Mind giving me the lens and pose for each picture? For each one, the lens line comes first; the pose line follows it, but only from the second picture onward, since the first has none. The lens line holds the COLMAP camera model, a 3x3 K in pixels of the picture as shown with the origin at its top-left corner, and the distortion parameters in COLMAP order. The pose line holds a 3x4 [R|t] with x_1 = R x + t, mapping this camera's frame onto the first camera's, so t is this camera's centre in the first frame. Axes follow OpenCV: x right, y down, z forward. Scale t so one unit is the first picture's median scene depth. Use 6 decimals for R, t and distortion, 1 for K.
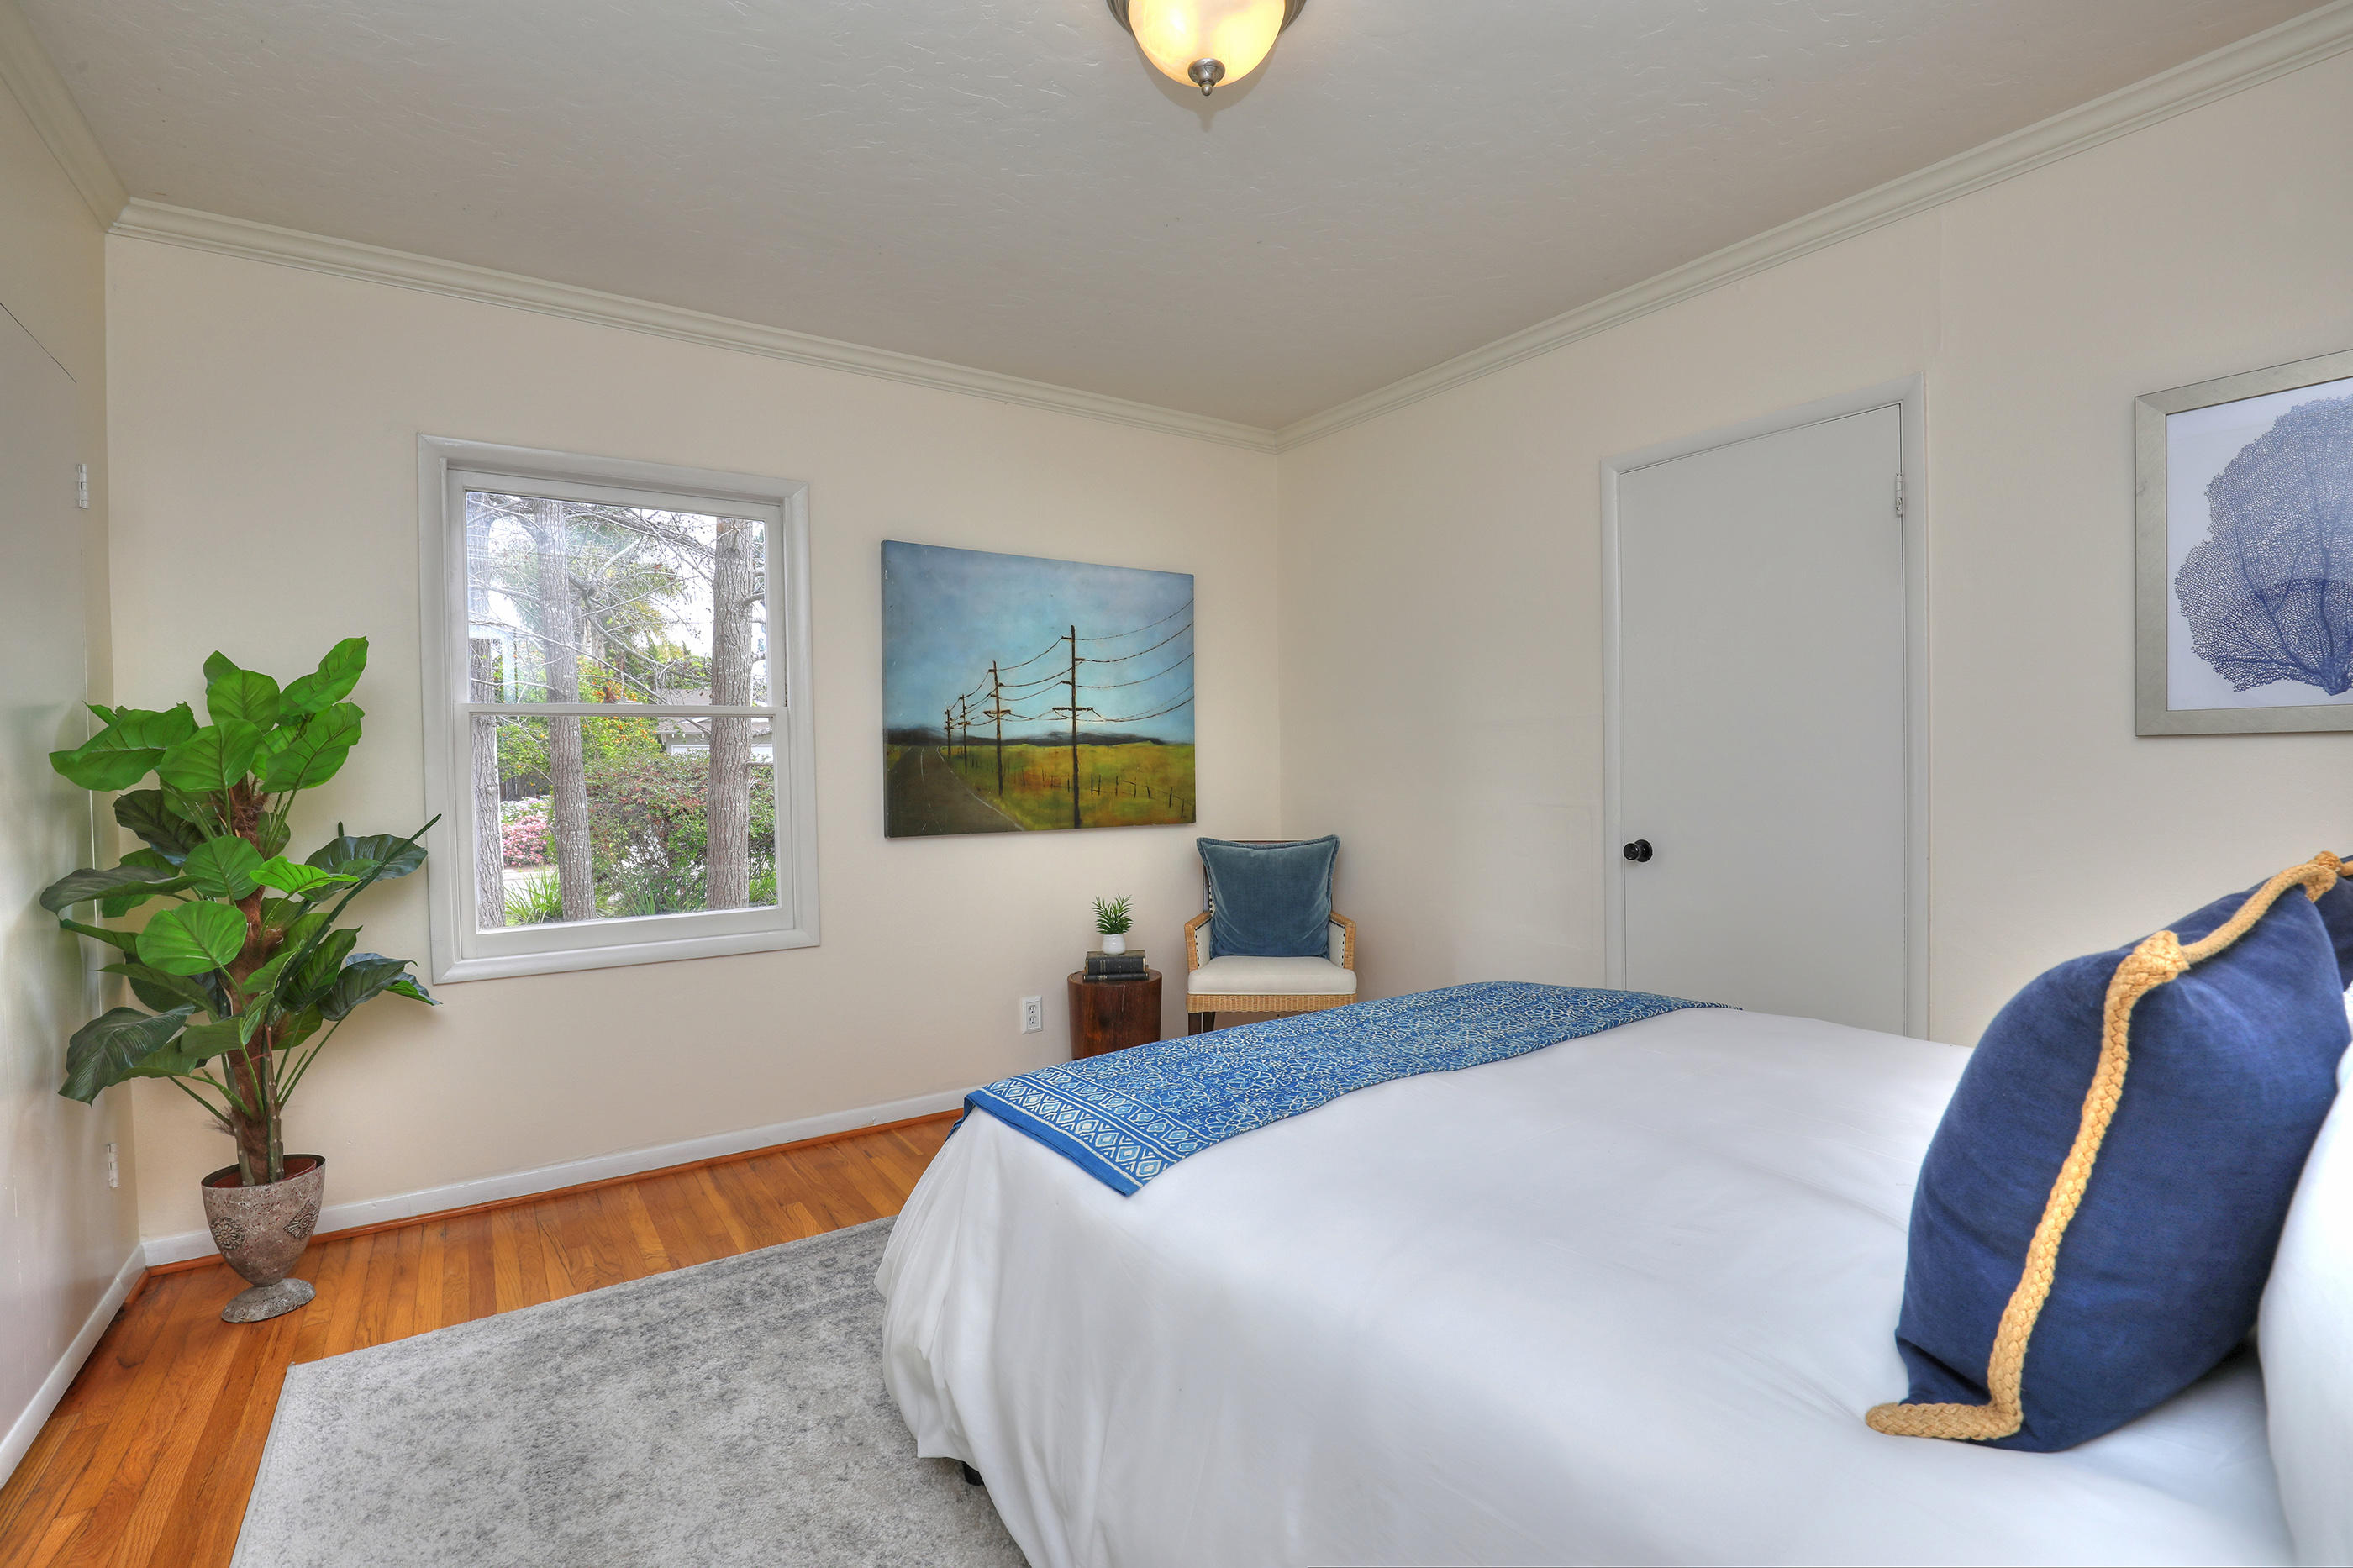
lens RADIAL K [[1077.9, 0, 1184.5], [0, 1077.9, 782.0], [0, 0, 1]] dist [-0.036681, 0.007816]
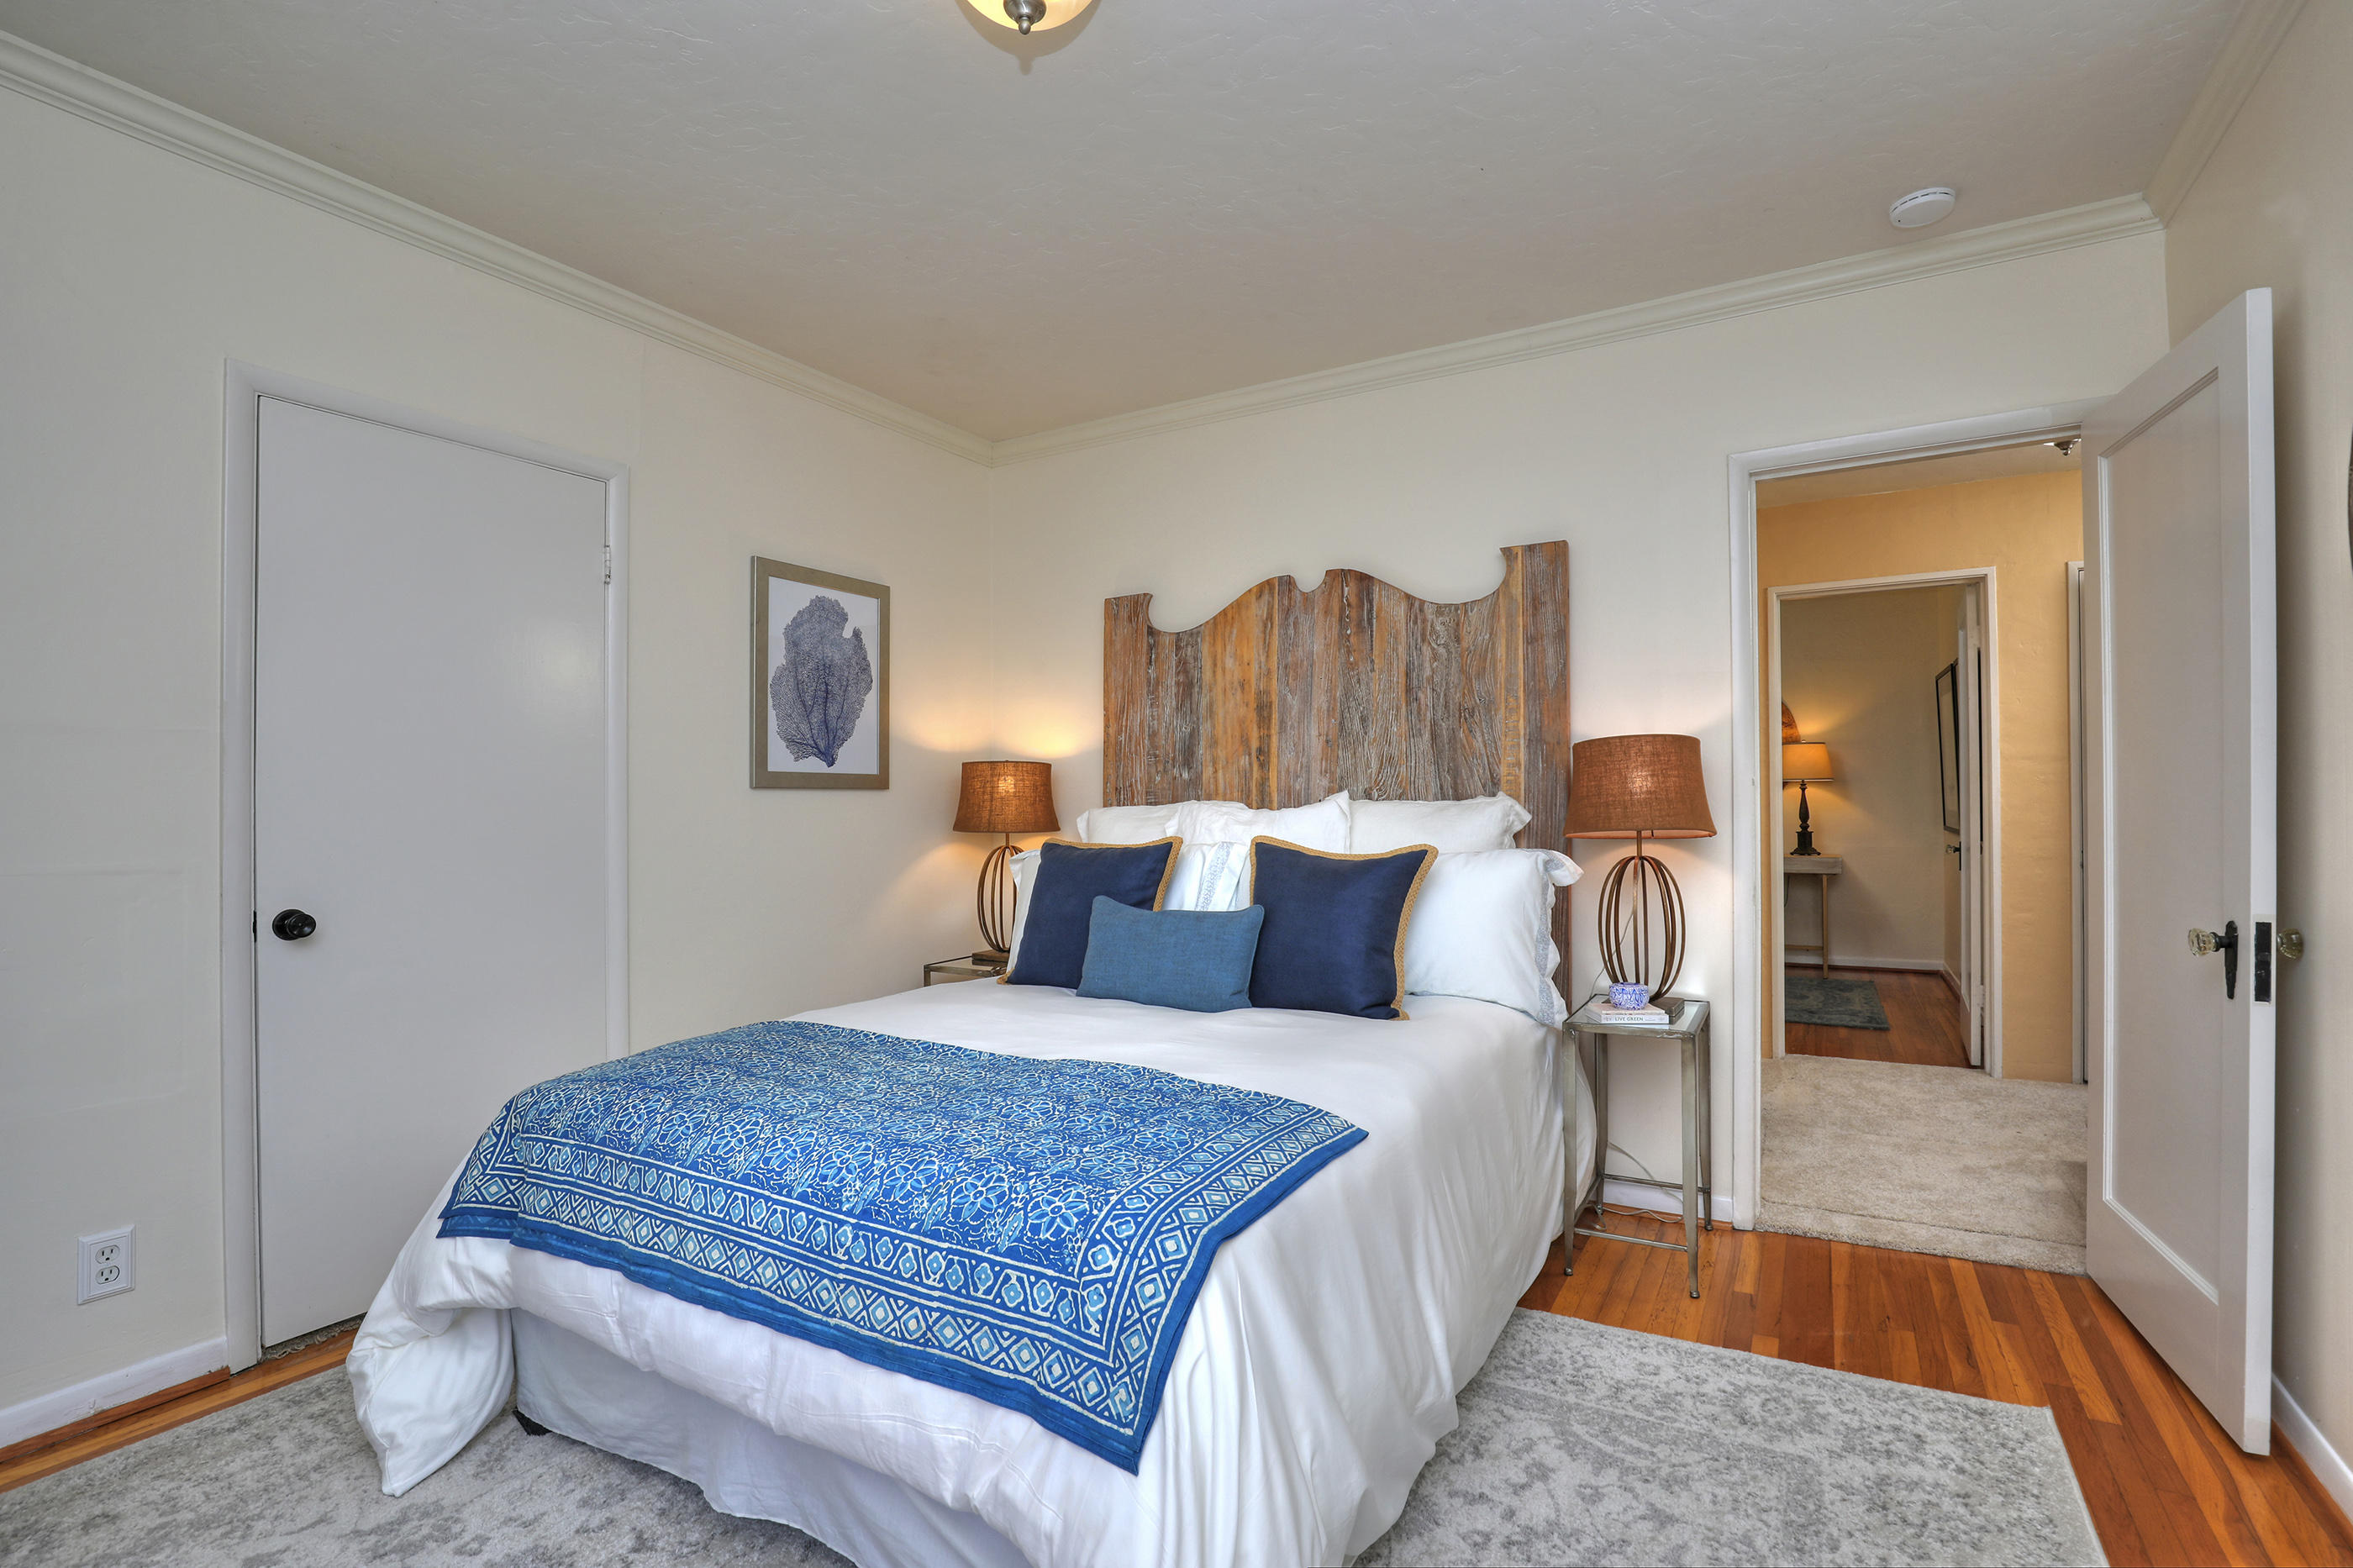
lens RADIAL K [[1077.9, 0, 1183.0], [0, 1077.9, 782.4], [0, 0, 1]] dist [-0.036681, 0.007816]
pose [[-0.443065, 0.035144, 0.895801, -0.752053], [0.031199, 0.999230, -0.023771, 0.004867], [-0.895947, 0.017417, -0.443820, 1.213611]]
